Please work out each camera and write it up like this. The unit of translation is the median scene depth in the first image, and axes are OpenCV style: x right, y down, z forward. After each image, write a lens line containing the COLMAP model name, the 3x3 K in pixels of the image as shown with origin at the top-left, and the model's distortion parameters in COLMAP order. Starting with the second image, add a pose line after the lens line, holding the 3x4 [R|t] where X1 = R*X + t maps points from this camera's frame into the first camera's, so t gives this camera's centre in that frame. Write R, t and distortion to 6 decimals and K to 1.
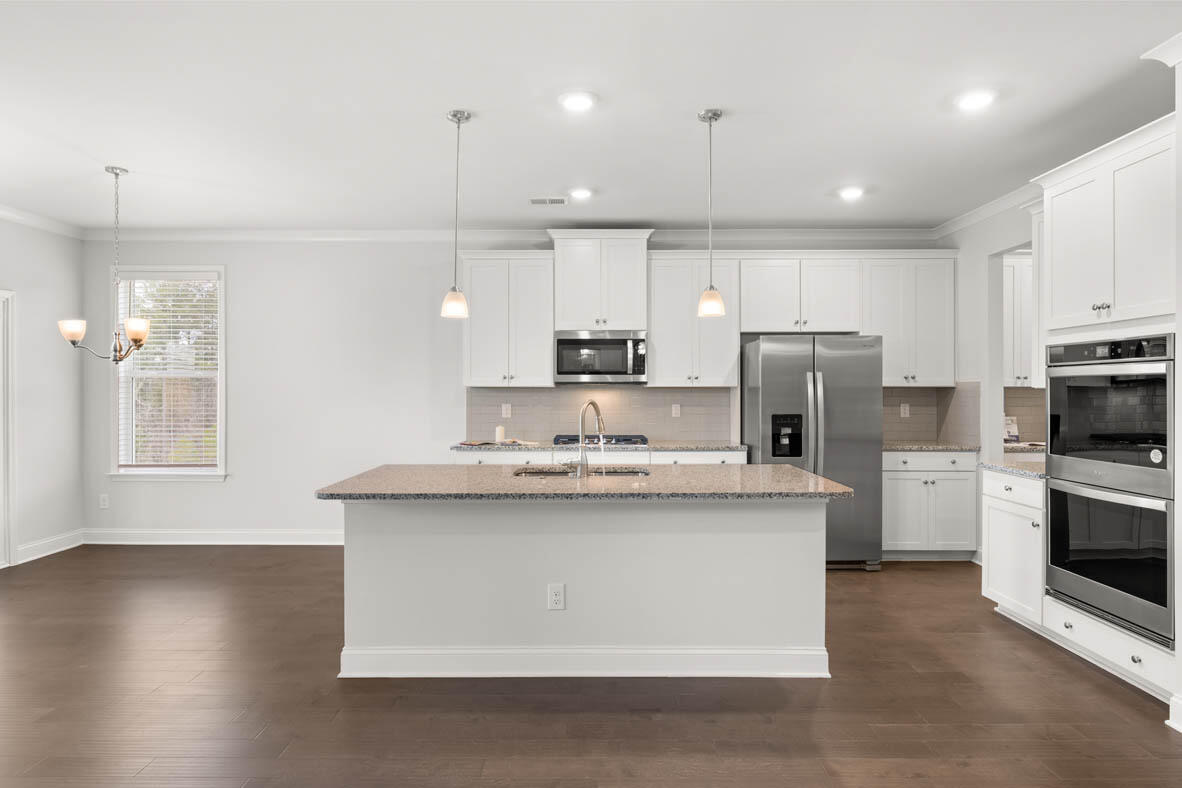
lens RADIAL K [[666.4, 0, 584.5], [0, 666.4, 388.8], [0, 0, 1]] dist [-0.002074, 0.000894]
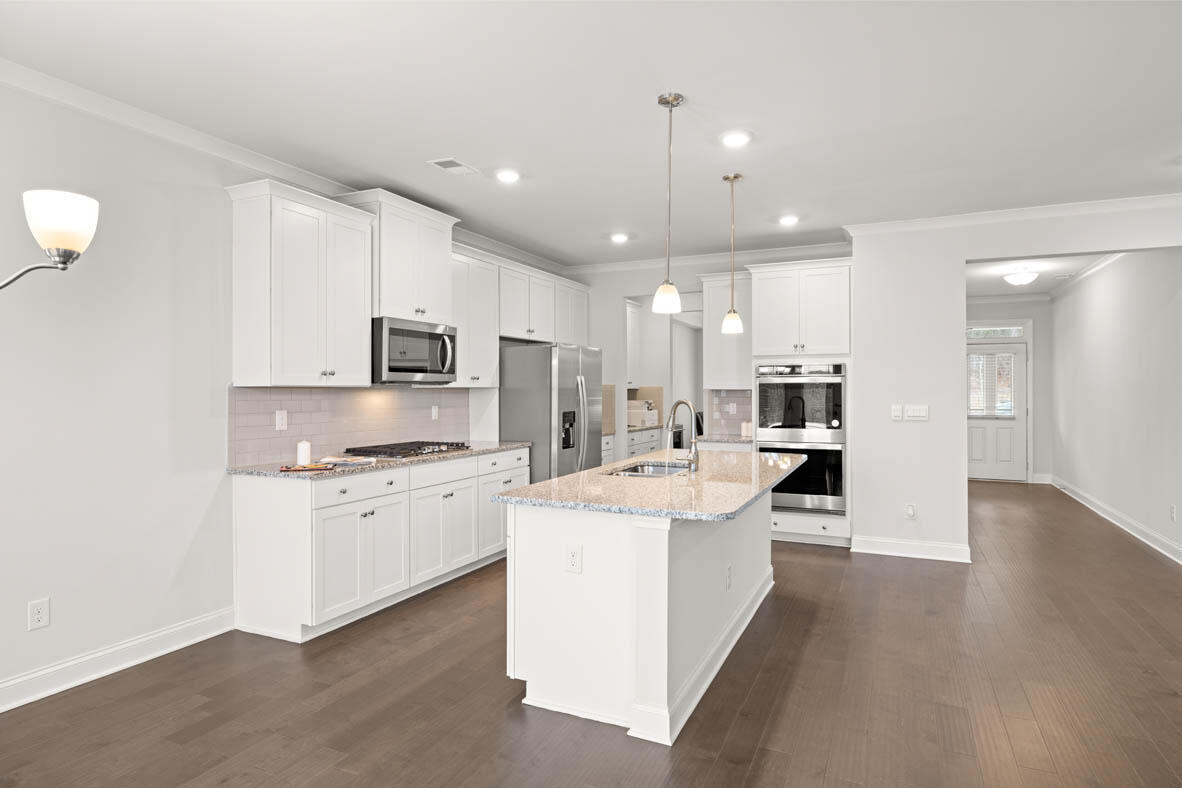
lens RADIAL K [[666.4, 0, 580.6], [0, 666.4, 391.0], [0, 0, 1]] dist [-0.002074, 0.000894]
pose [[0.411648, -0.000211, 0.911343, -0.721710], [-0.001681, 0.999998, 0.000990, 0.001187], [-0.911341, -0.001939, 0.411647, 0.480240]]
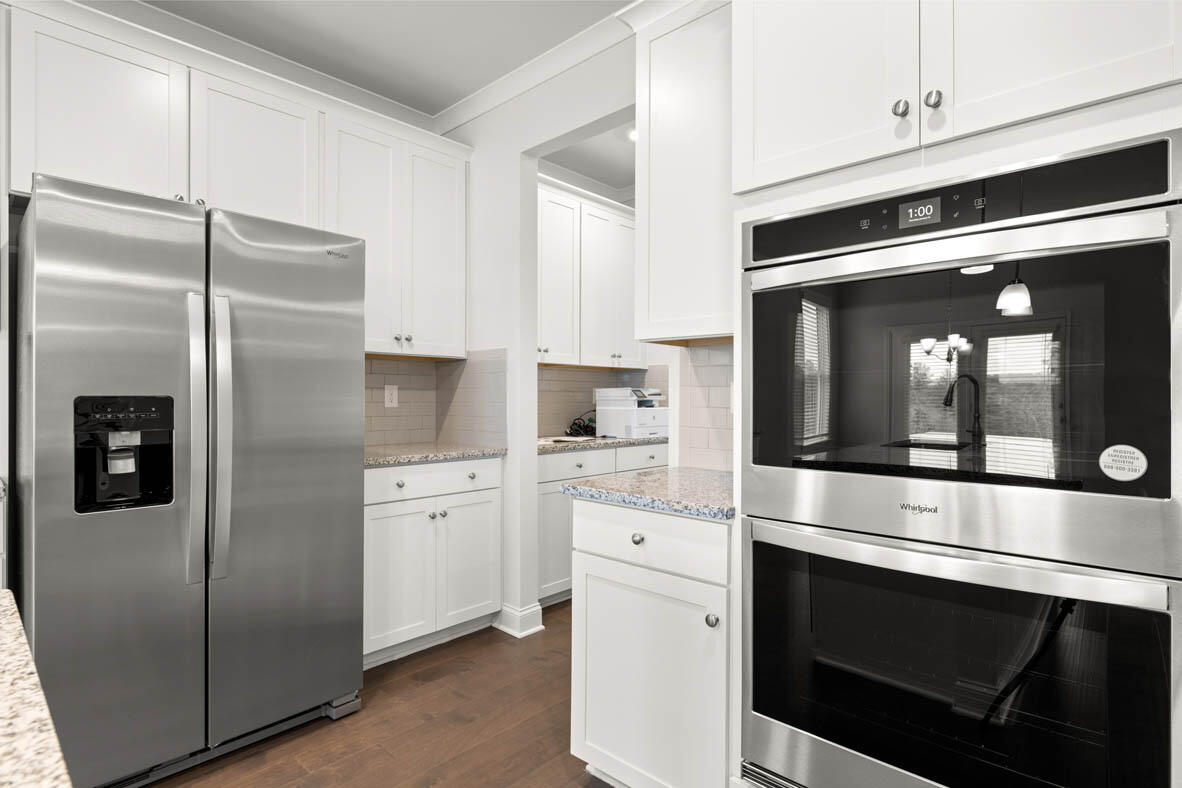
lens RADIAL K [[595.4, 0, 589.5], [0, 595.4, 395.9], [0, 0, 1]] dist [-0.006906, -0.000973]
pose [[0.678336, 0.002541, 0.734747, 0.223458], [-0.003337, 0.999994, -0.000378, 0.035642], [-0.734744, -0.002195, 0.678341, 0.547889]]
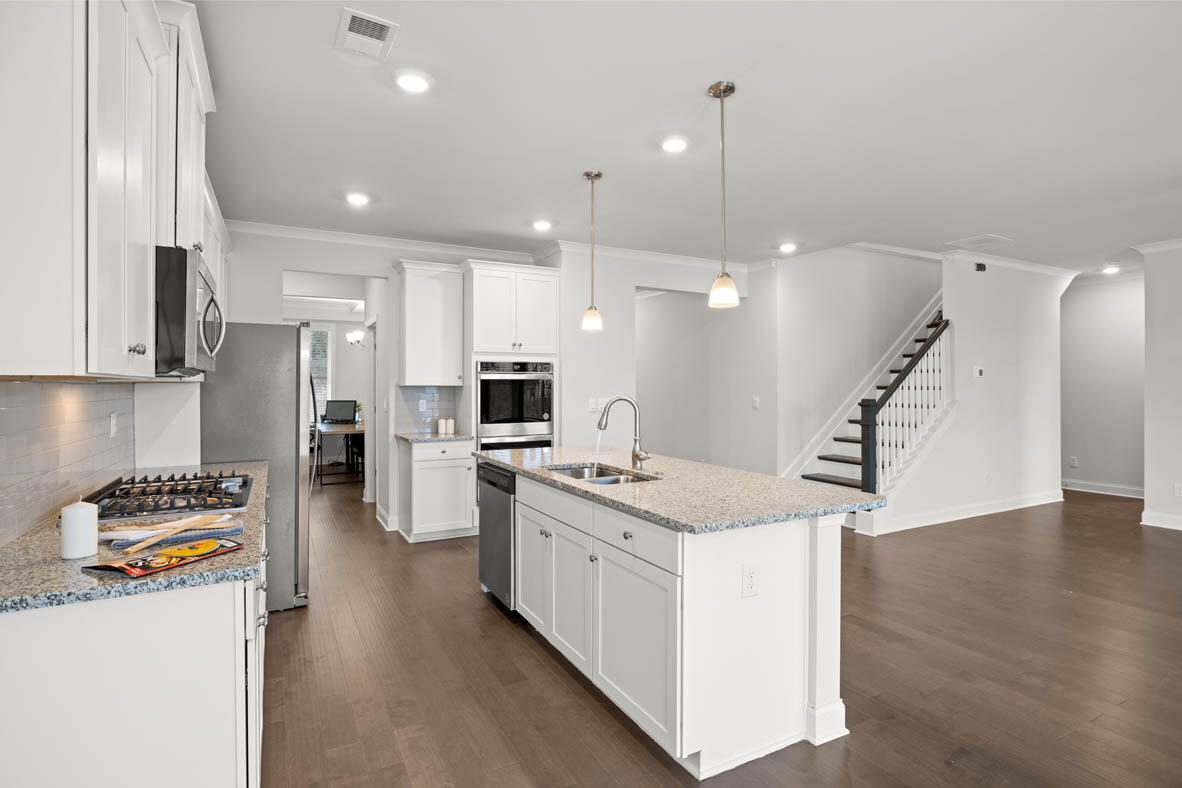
lens RADIAL K [[595.4, 0, 591.7], [0, 595.4, 387.8], [0, 0, 1]] dist [-0.006906, -0.000973]
pose [[-0.490780, 0.000355, 0.871283, -0.535752], [0.001094, 0.999999, 0.000208, 0.002784], [-0.871283, 0.001055, -0.490780, 1.021582]]
